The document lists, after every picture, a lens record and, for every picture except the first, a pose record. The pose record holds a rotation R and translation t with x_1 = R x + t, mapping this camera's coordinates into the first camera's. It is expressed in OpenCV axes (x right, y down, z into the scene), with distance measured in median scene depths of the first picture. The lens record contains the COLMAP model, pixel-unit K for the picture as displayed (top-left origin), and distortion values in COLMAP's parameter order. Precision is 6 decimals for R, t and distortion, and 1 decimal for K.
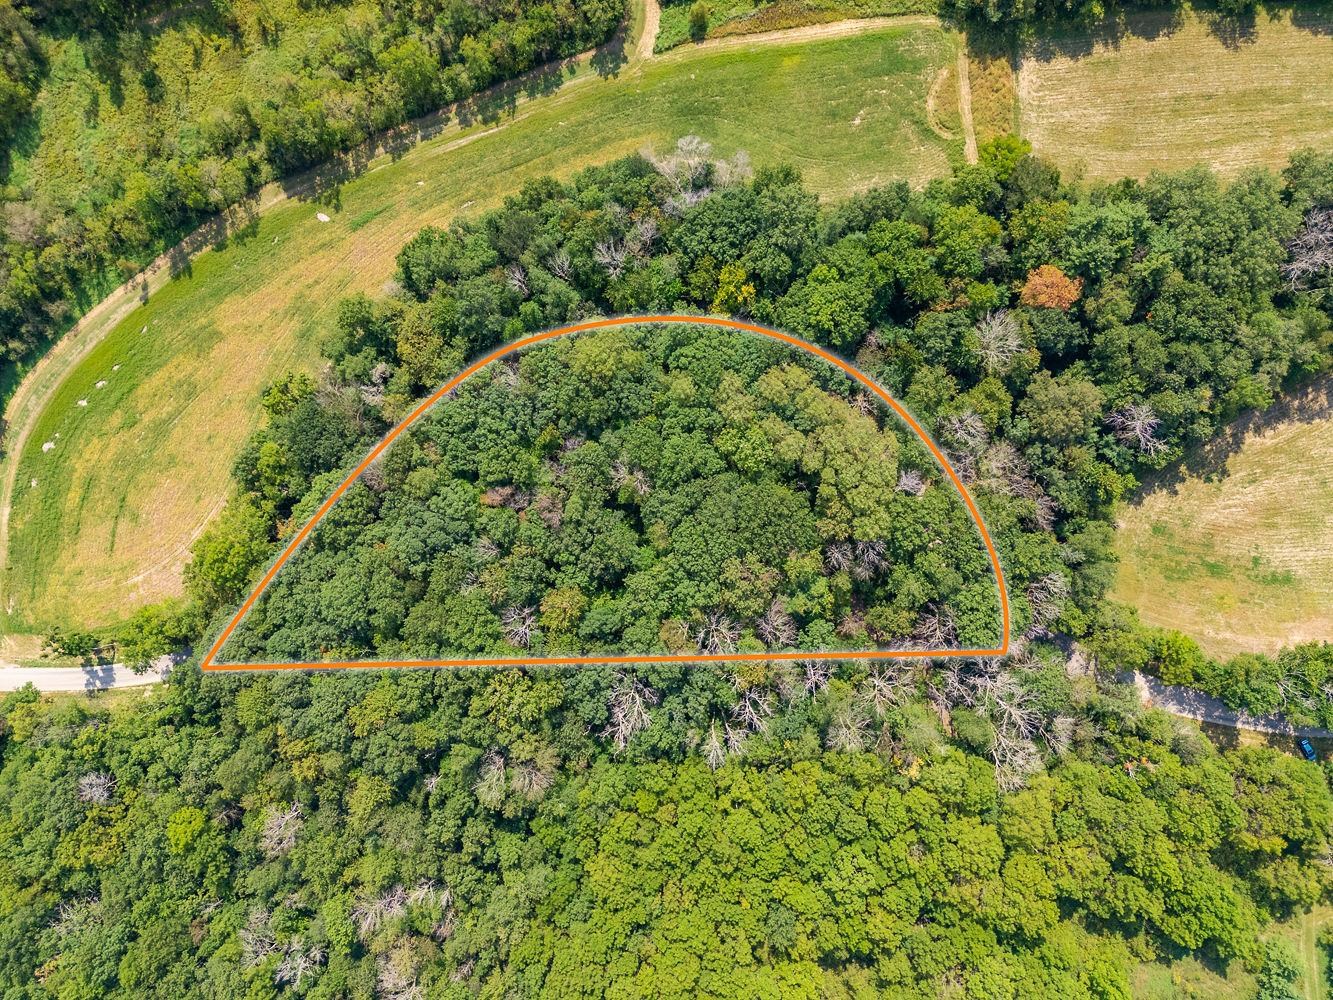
lens RADIAL K [[985.2, 0, 666.5], [0, 985.2, 500.0], [0, 0, 1]] dist [0.062253, -0.048034]
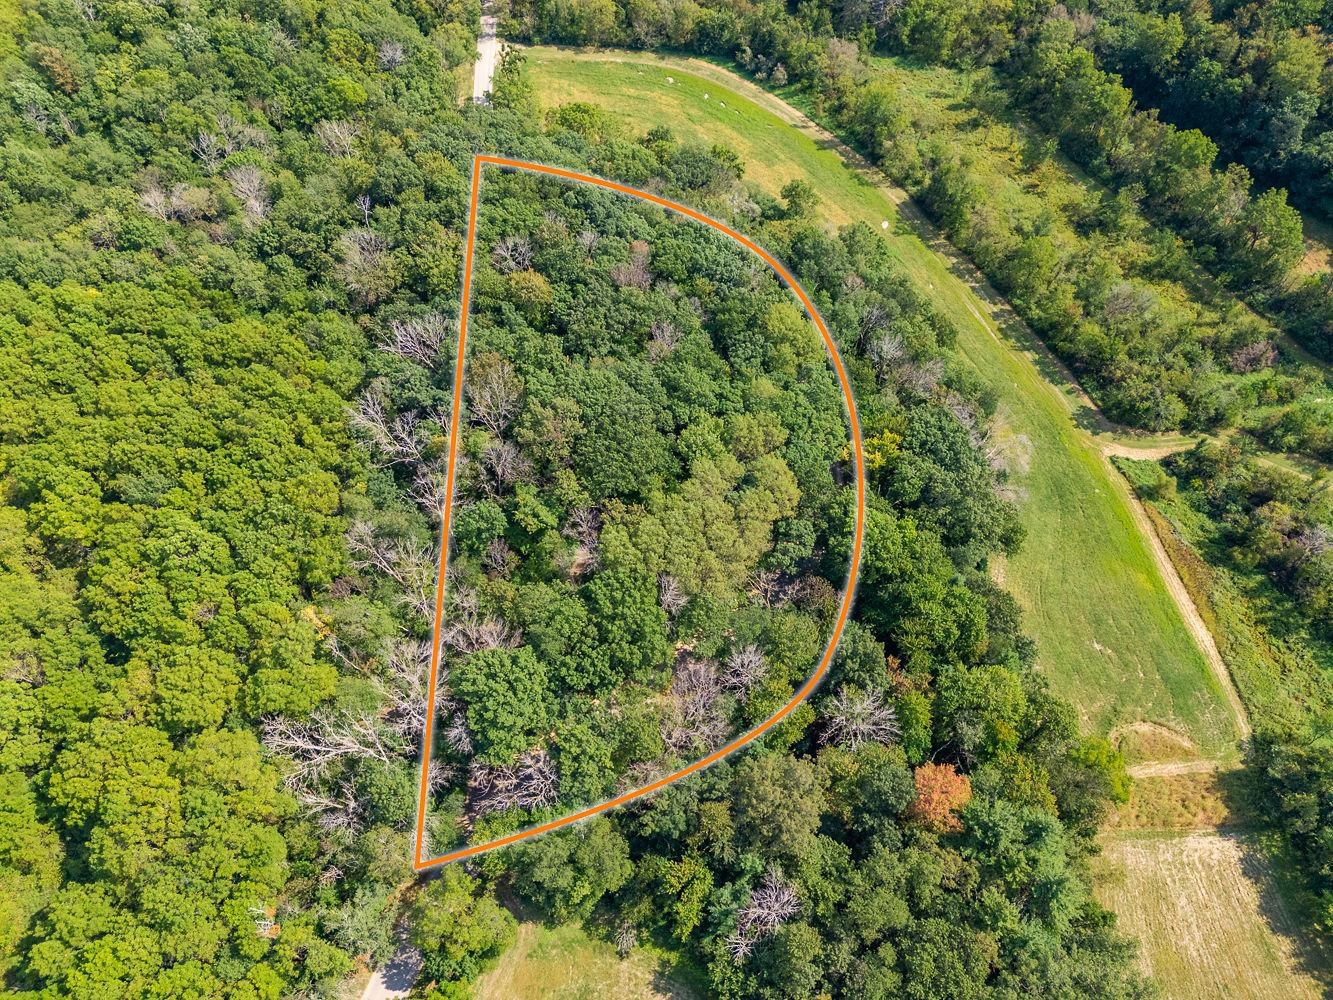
lens RADIAL K [[985.2, 0, 666.5], [0, 985.2, 500.0], [0, 0, 1]] dist [0.062253, -0.048034]
pose [[0.044891, 0.852050, -0.521533, 0.501272], [-0.998873, 0.030245, -0.036566, 0.013882], [-0.015382, 0.522587, 0.852447, 0.211157]]
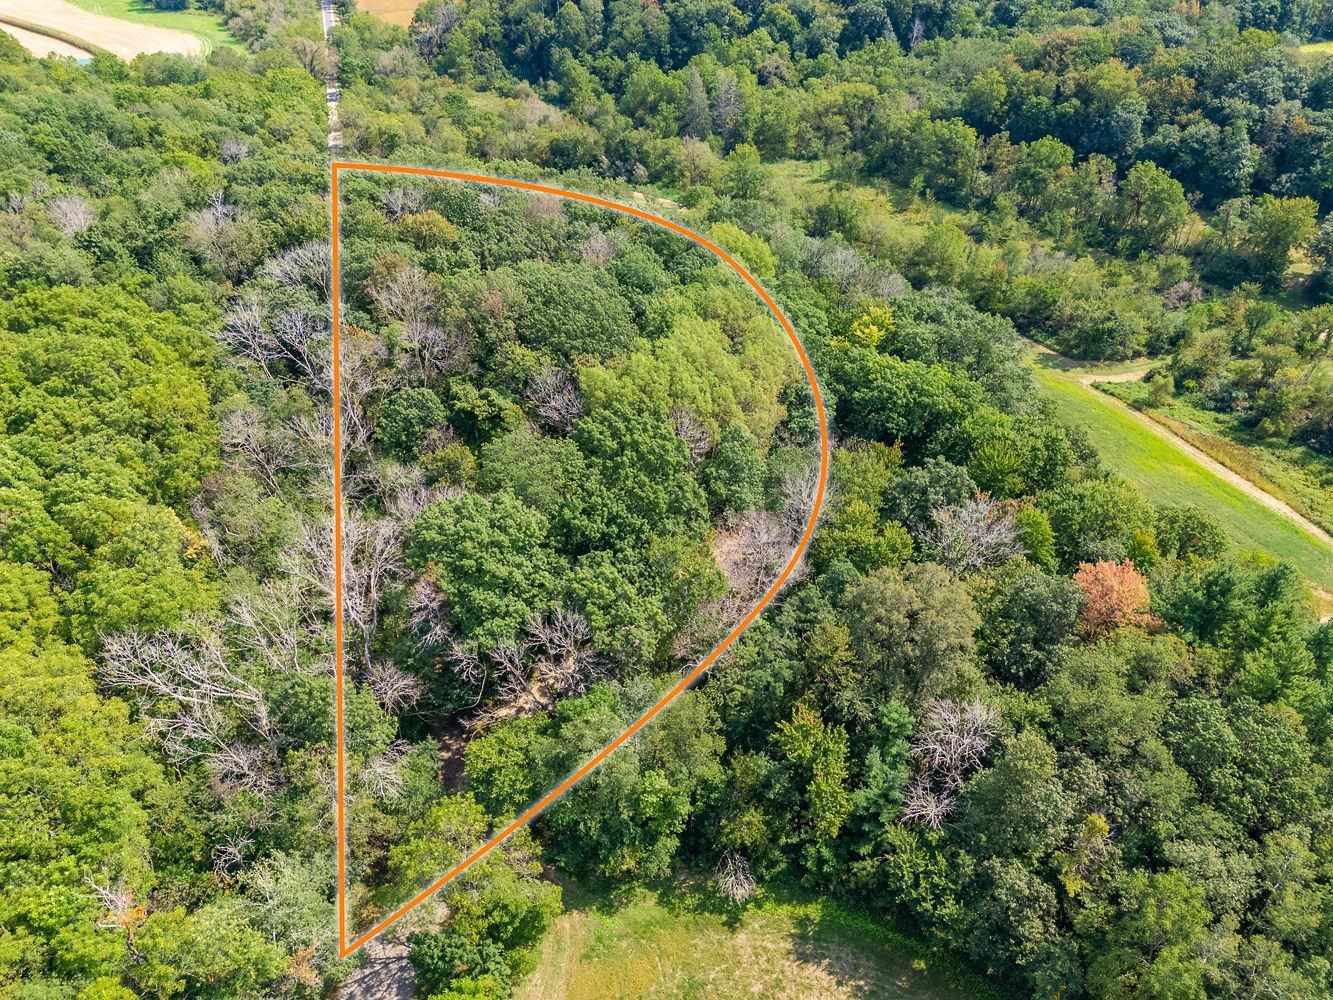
lens RADIAL K [[985.2, 0, 666.5], [0, 985.2, 500.0], [0, 0, 1]] dist [0.062253, -0.048034]
pose [[0.264420, 0.605333, -0.750769, 0.603622], [-0.964317, 0.155280, -0.214432, 0.112808], [-0.013224, 0.780679, 0.624792, 0.536615]]
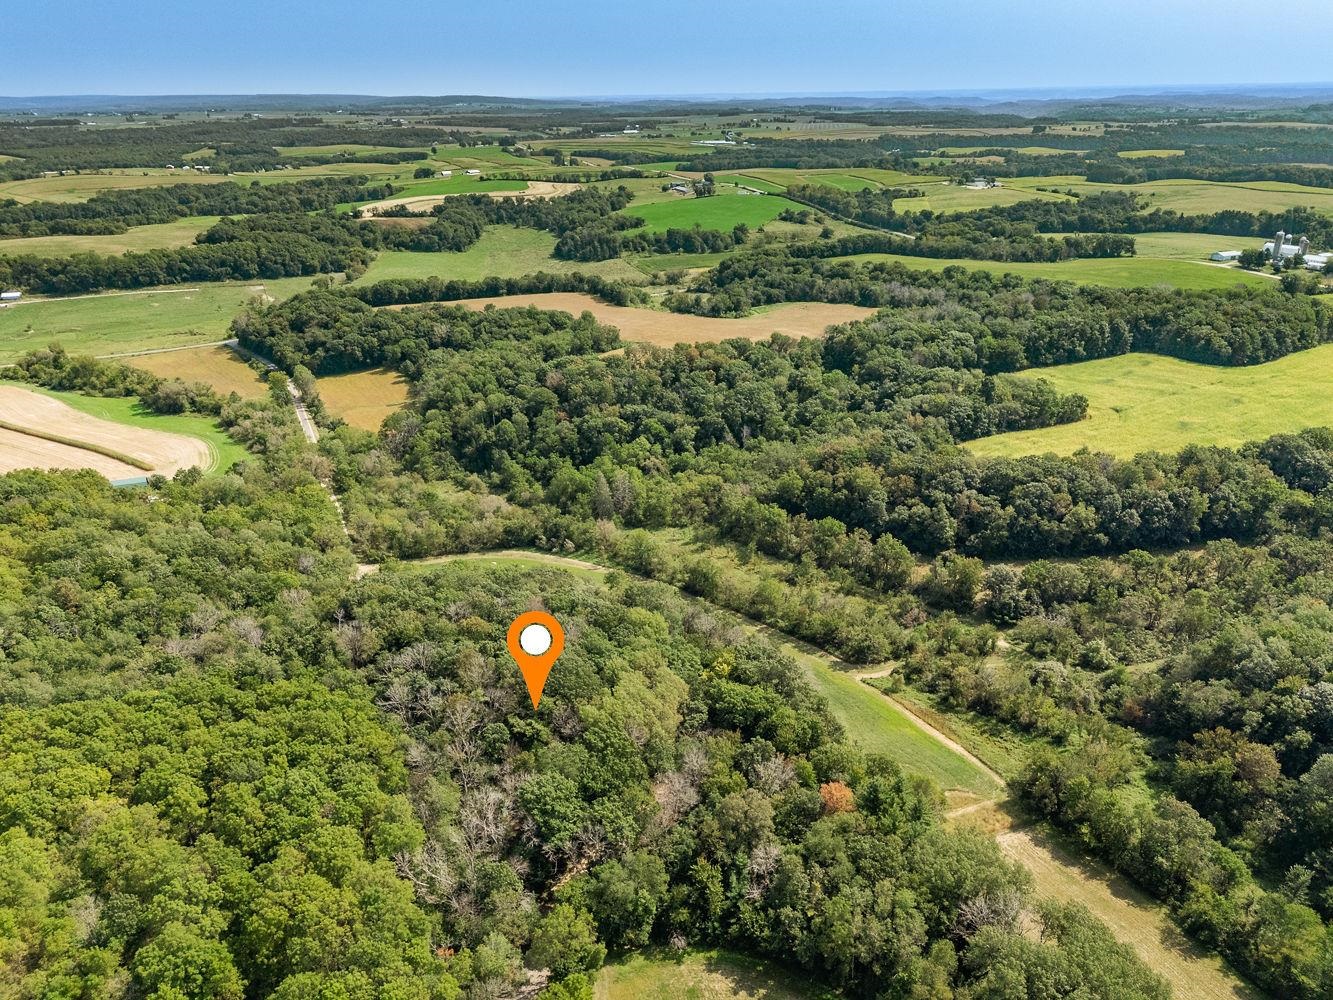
lens RADIAL K [[1017.6, 0, 666.5], [0, 1017.6, 500.0], [0, 0, 1]] dist [0.093038, -0.109844]
pose [[0.386790, 0.369133, -0.845065, 1.044033], [-0.922125, 0.146008, -0.358283, 0.311527], [-0.008868, 0.917836, 0.396861, 0.164124]]
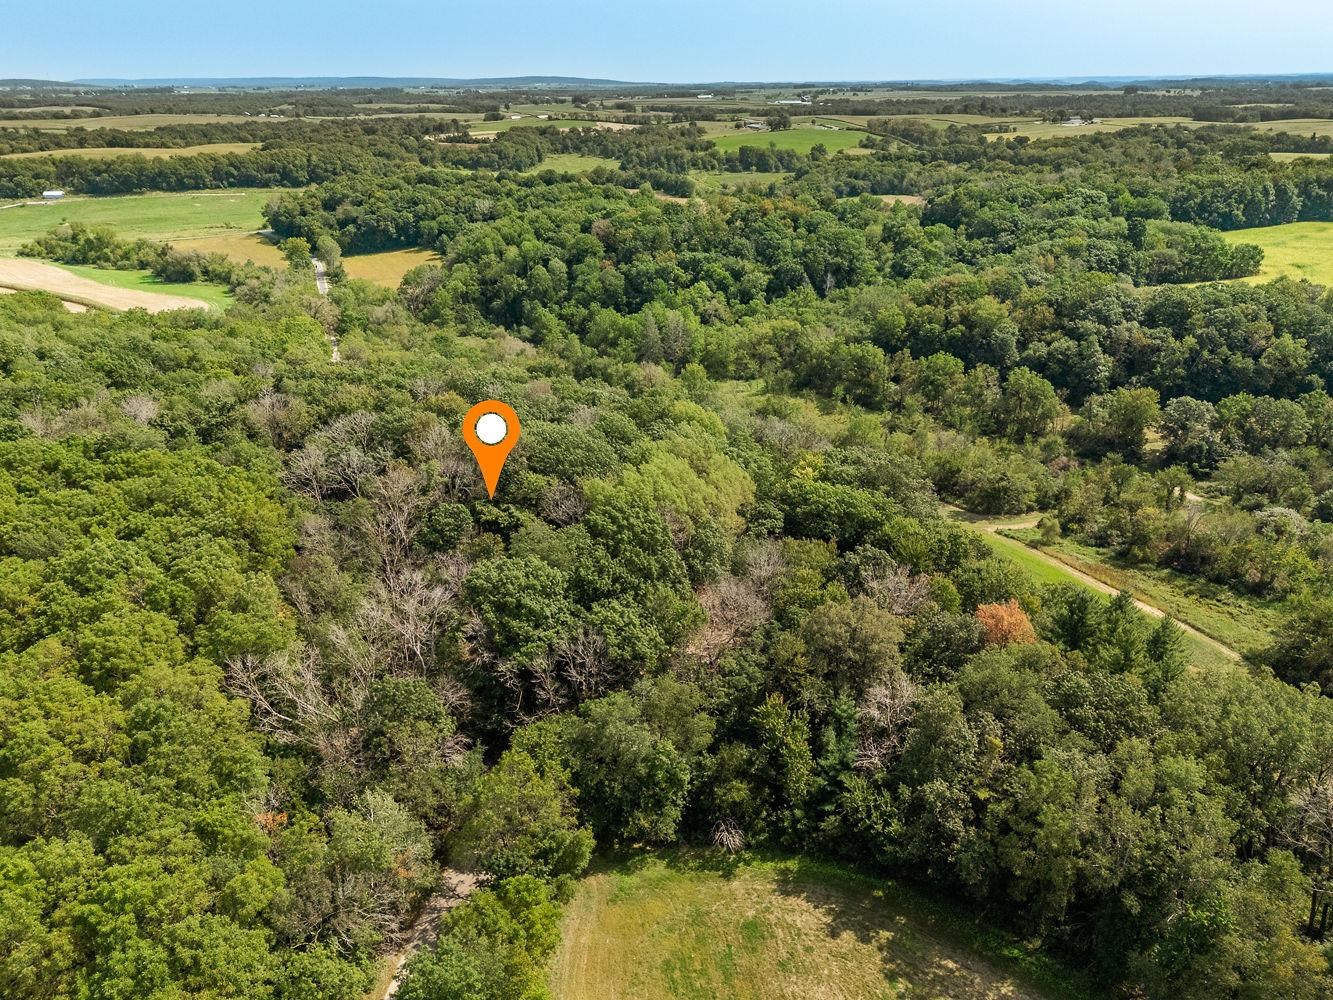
lens RADIAL K [[985.2, 0, 666.5], [0, 985.2, 500.0], [0, 0, 1]] dist [0.062253, -0.048034]
pose [[0.321401, 0.392085, -0.861958, 0.756604], [-0.946861, 0.121031, -0.298004, 0.181537], [-0.012519, 0.911932, 0.410150, 0.546051]]
